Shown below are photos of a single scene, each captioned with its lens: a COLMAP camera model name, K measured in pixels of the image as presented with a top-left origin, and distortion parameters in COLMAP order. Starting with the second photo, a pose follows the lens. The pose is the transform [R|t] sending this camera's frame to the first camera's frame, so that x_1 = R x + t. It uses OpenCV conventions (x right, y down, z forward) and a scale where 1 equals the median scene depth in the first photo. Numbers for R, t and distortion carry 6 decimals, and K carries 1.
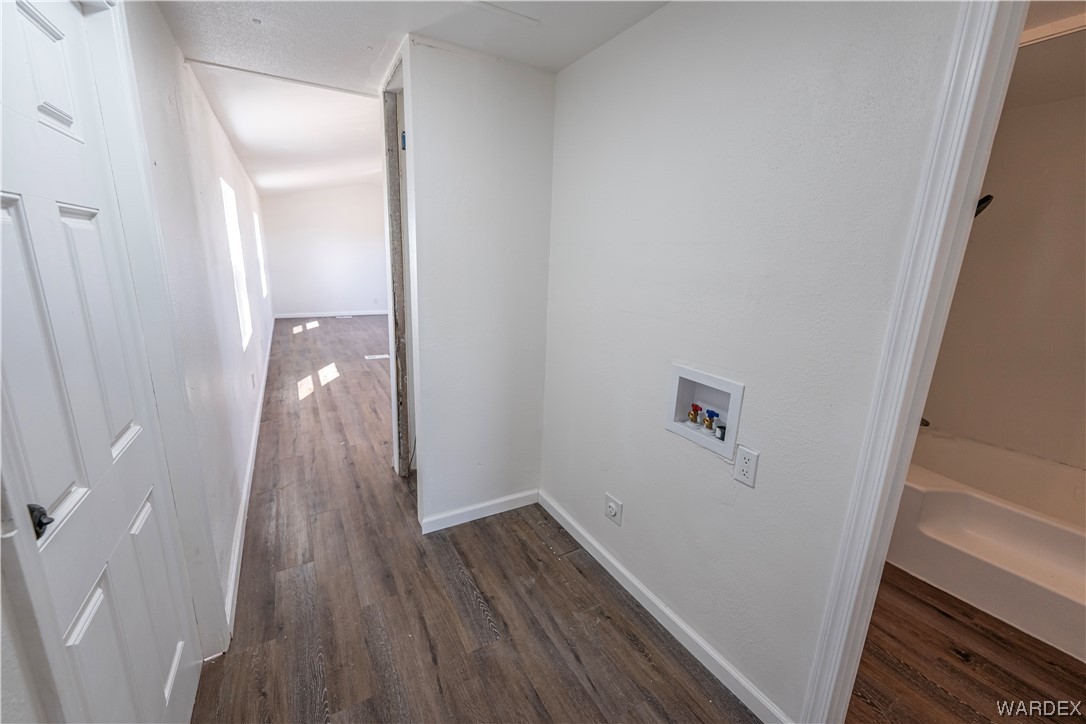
lens RADIAL K [[437.1, 0, 540.1], [0, 437.1, 363.1], [0, 0, 1]] dist [0.015463, 0.000078]
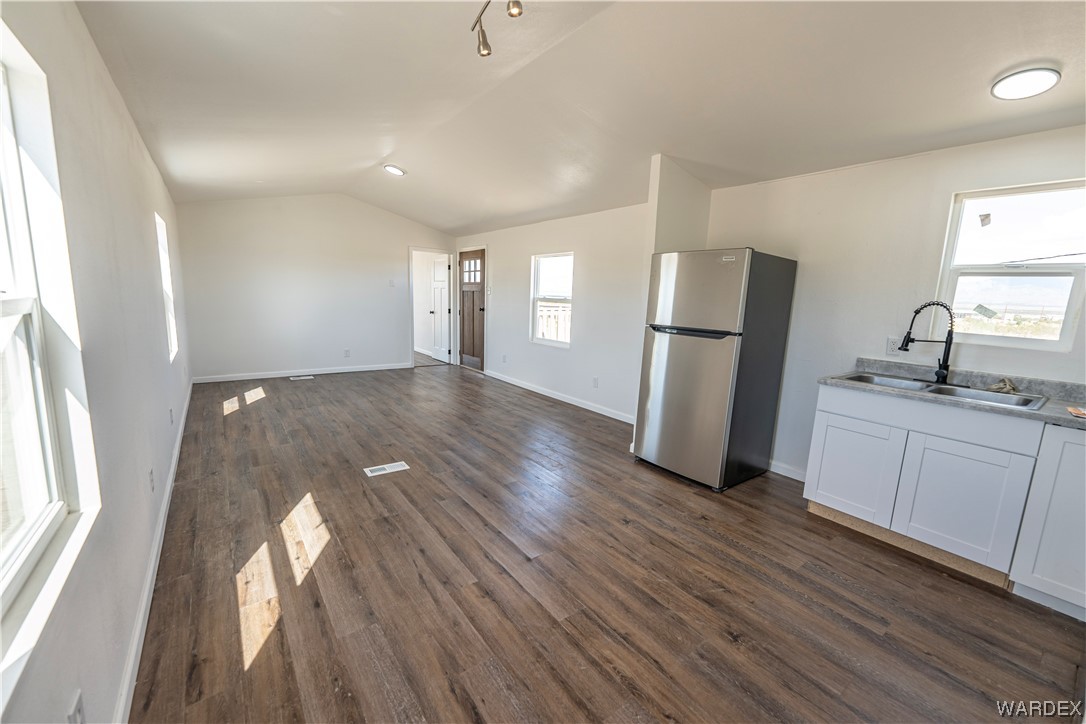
lens RADIAL K [[433.2, 0, 539.7], [0, 433.2, 367.0], [0, 0, 1]] dist [0.003192, -0.000358]
pose [[0.991920, -0.014976, 0.125982, -0.248680], [0.024189, 0.997117, -0.071925, -0.099208], [-0.124541, 0.074391, 0.989422, 0.425488]]
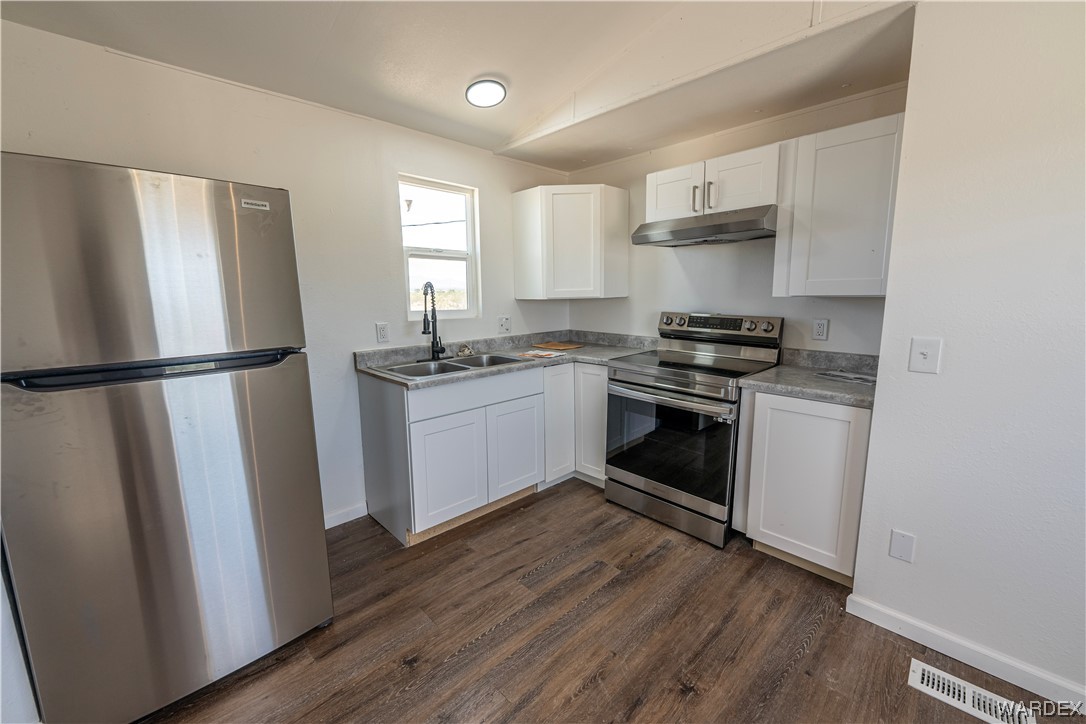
lens RADIAL K [[433.2, 0, 542.4], [0, 433.2, 363.2], [0, 0, 1]] dist [0.003192, -0.000358]
pose [[-0.251387, -0.191724, 0.948708, -0.260420], [0.237880, 0.937882, 0.252570, -0.191456], [-0.938199, 0.289171, -0.190164, 0.795217]]
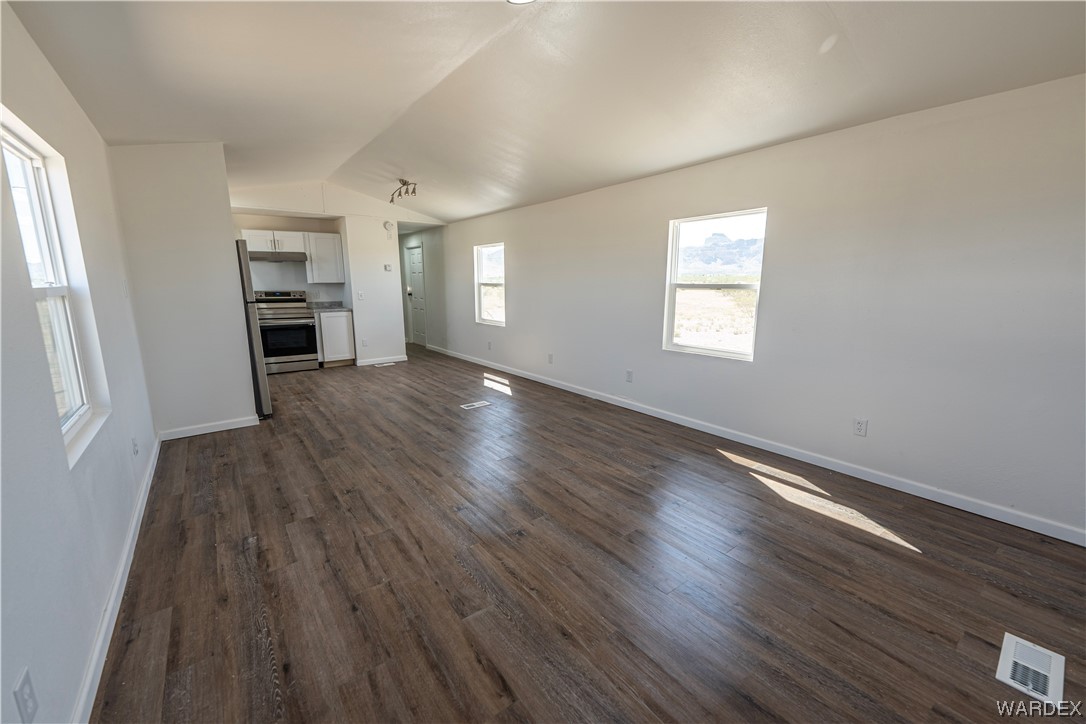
lens RADIAL K [[433.2, 0, 539.3], [0, 433.2, 357.7], [0, 0, 1]] dist [0.003192, -0.000358]
pose [[-0.990007, -0.004838, -0.140932, -0.378491], [-0.061722, 0.913457, 0.402228, -0.419227], [0.126789, 0.406908, -0.904627, 1.705923]]
